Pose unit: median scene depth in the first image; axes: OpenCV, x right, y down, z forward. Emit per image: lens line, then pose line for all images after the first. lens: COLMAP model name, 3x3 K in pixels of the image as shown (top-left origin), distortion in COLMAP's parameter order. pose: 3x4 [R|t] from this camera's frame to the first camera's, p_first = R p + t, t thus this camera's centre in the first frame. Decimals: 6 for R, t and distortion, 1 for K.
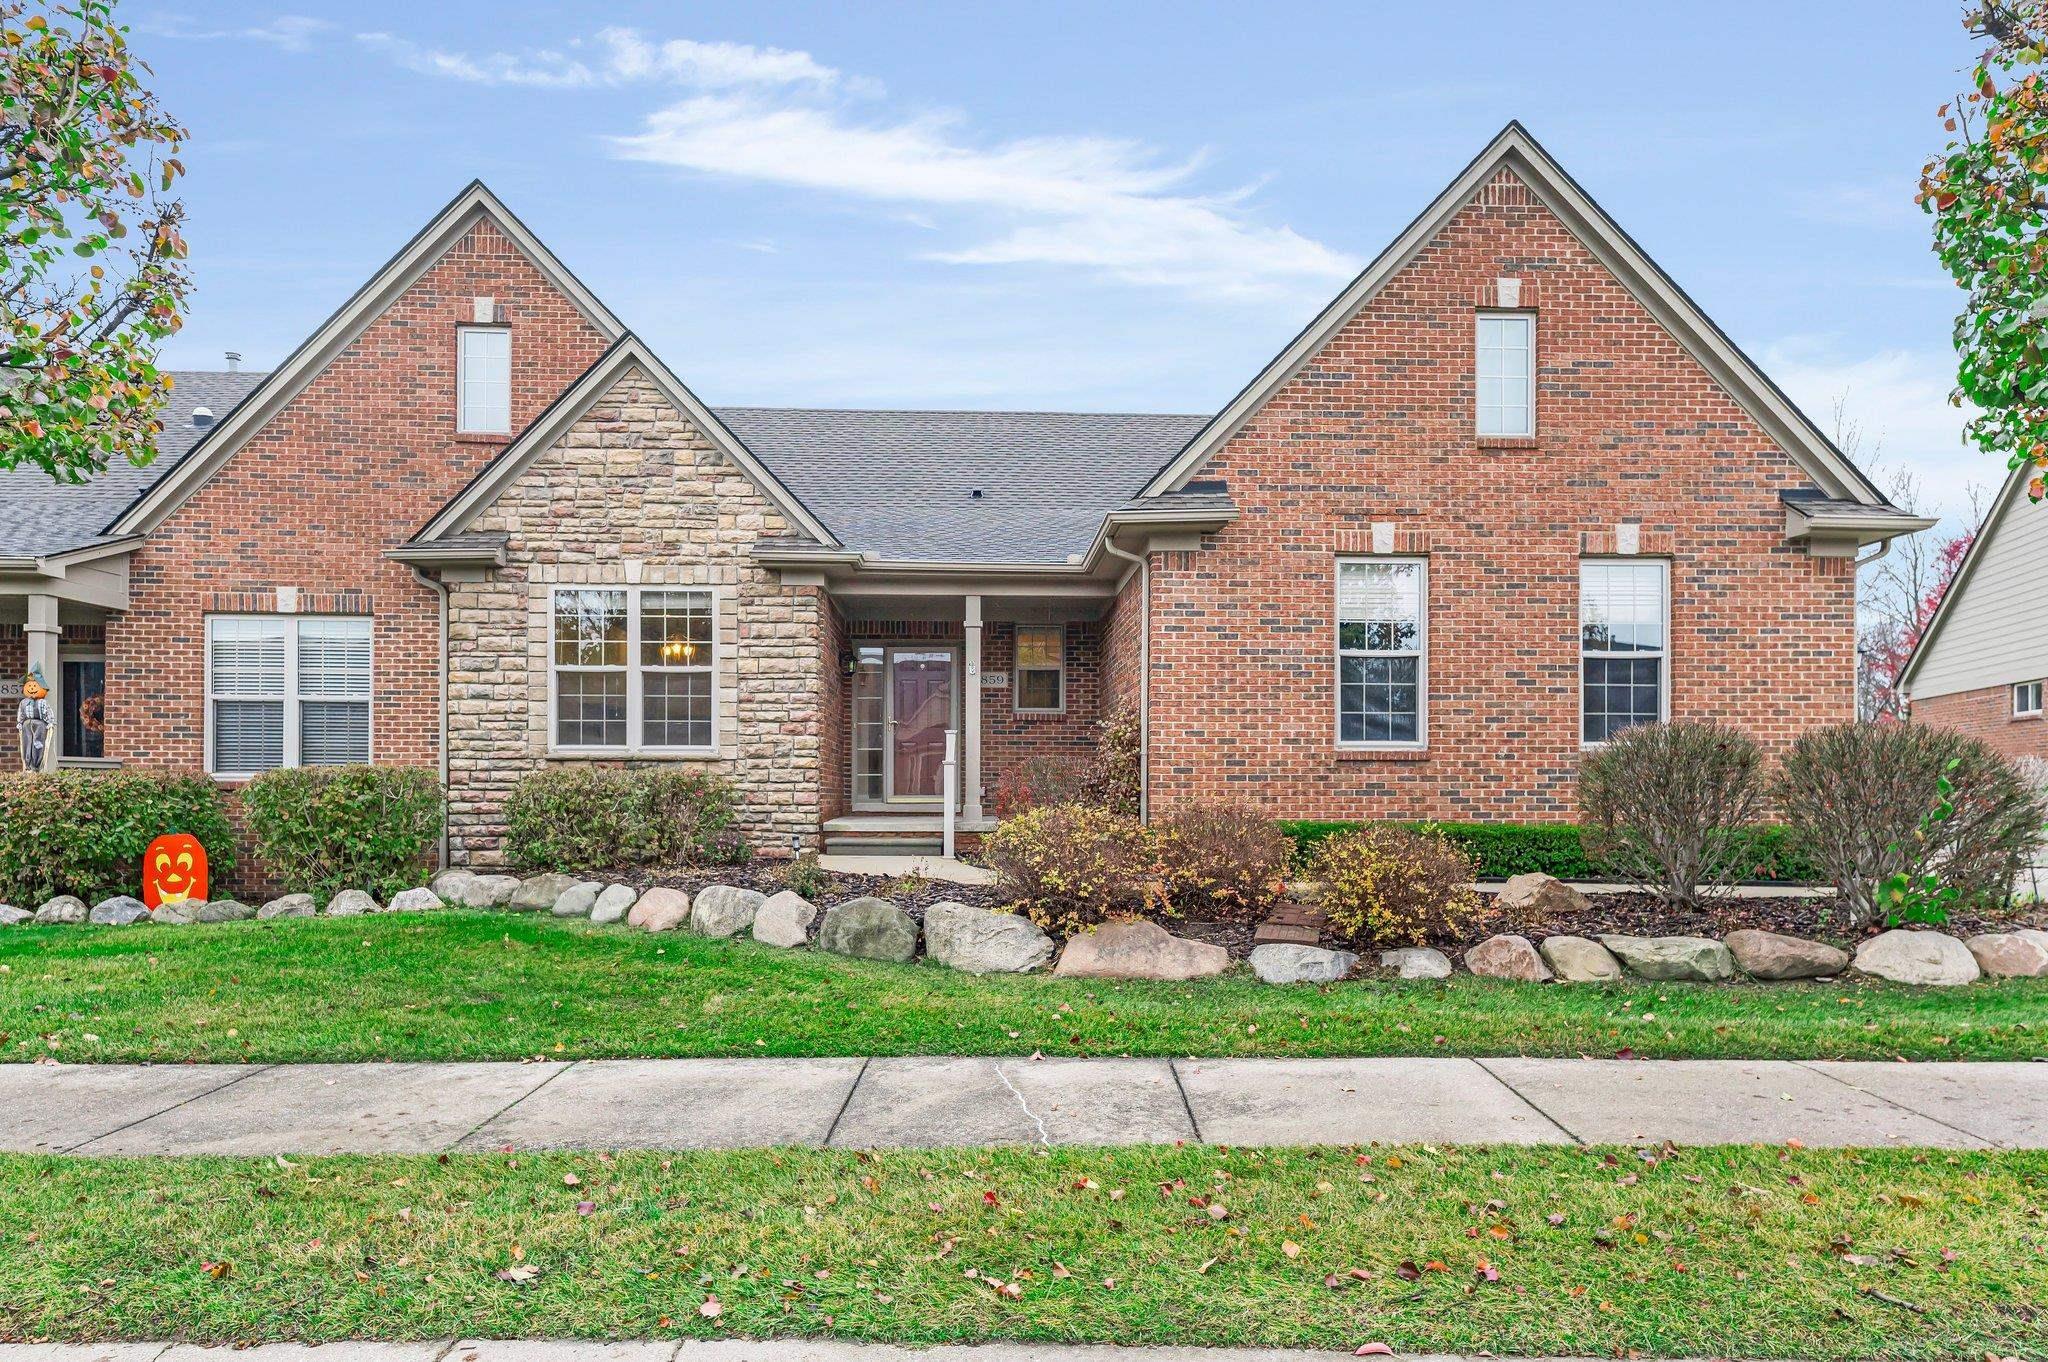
lens RADIAL K [[1226.8, 0, 1023.6], [0, 1226.8, 785.1], [0, 0, 1]] dist [0.003658, 0.000404]
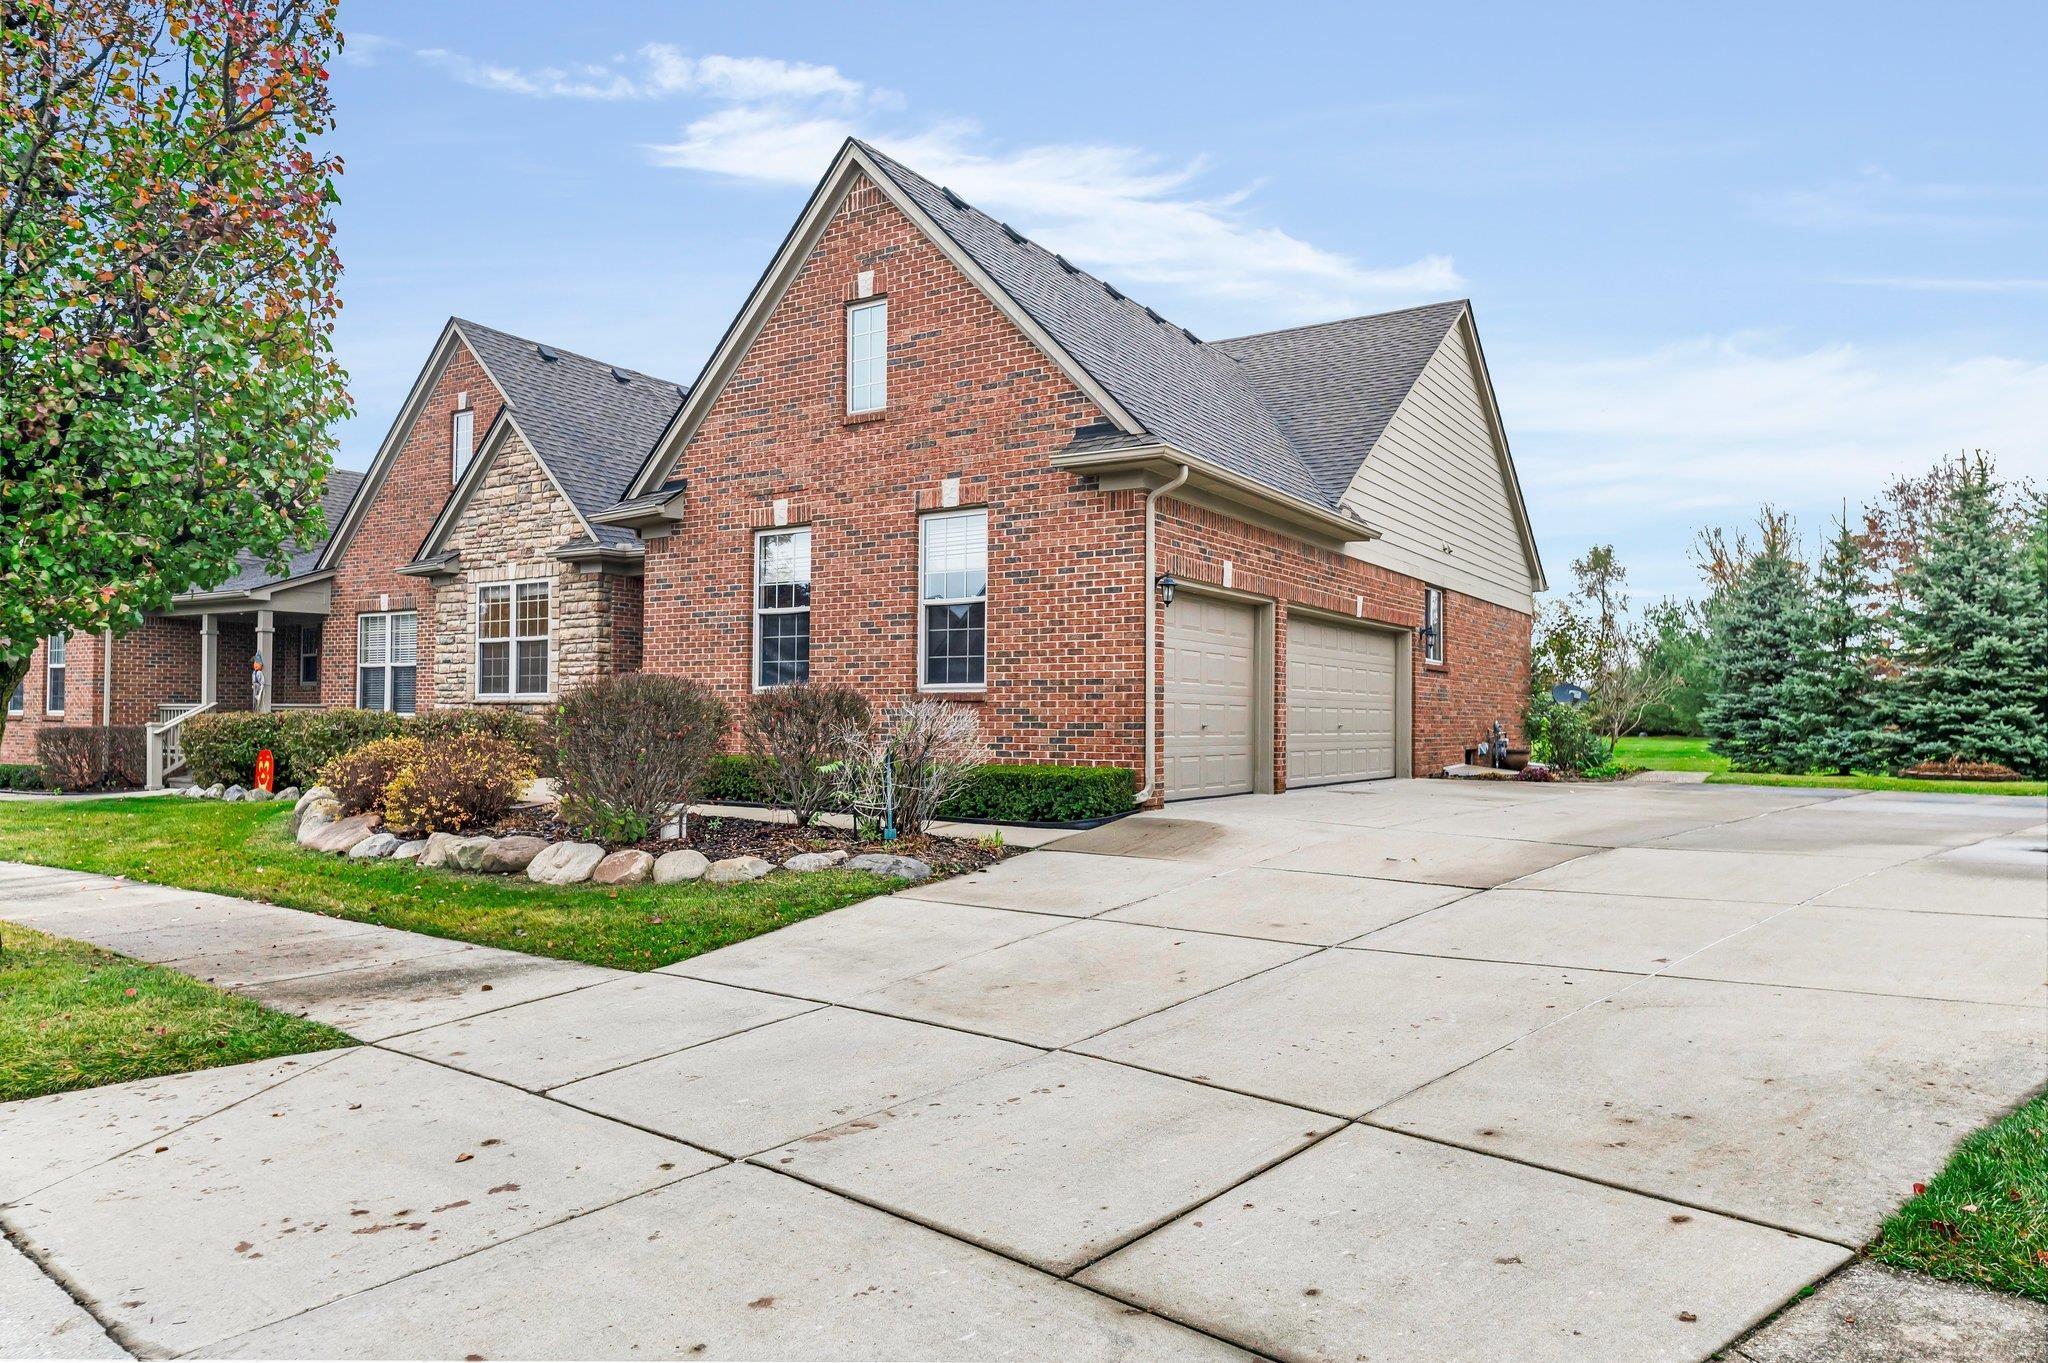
lens RADIAL K [[1345.2, 0, 1023.0], [0, 1345.2, 685.0], [0, 0, 1]] dist [-0.002118, 0.000132]
pose [[0.813550, -0.013194, -0.581345, 1.214042], [-0.000673, 0.999721, -0.023630, -0.006394], [0.581494, 0.019615, 0.813314, 0.091527]]
